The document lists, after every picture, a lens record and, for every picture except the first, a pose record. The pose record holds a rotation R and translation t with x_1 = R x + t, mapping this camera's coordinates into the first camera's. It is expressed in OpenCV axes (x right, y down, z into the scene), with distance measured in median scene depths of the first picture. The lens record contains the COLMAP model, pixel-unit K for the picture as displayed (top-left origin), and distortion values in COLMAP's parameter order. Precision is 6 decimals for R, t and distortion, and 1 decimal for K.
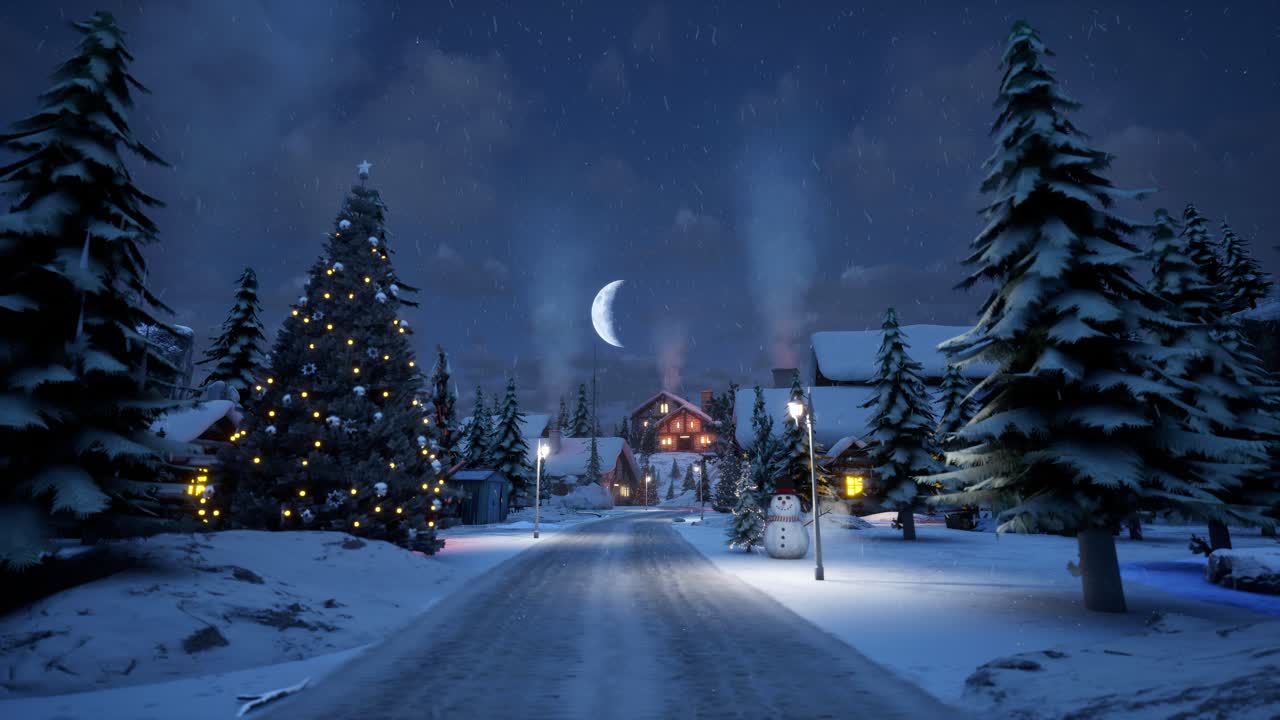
lens RADIAL K [[644.1, 0, 640.0], [0, 644.1, 360.0], [0, 0, 1]] dist [0.002096, 0.000147]
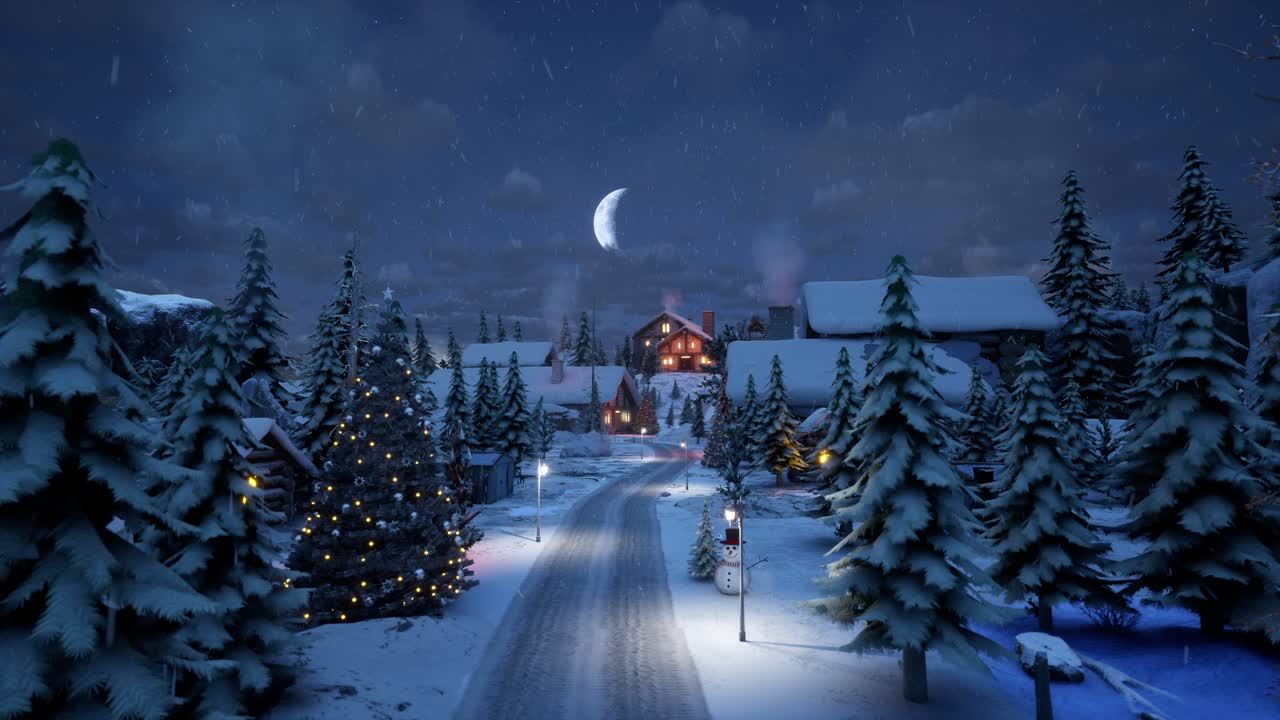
lens RADIAL K [[644.1, 0, 640.0], [0, 644.1, 360.0], [0, 0, 1]] dist [0.002096, 0.000147]
pose [[0.999987, -0.000167, -0.005017, 0.013023], [0.000851, 0.990627, 0.136589, -0.084536], [0.004947, -0.136592, 0.990615, -0.053822]]
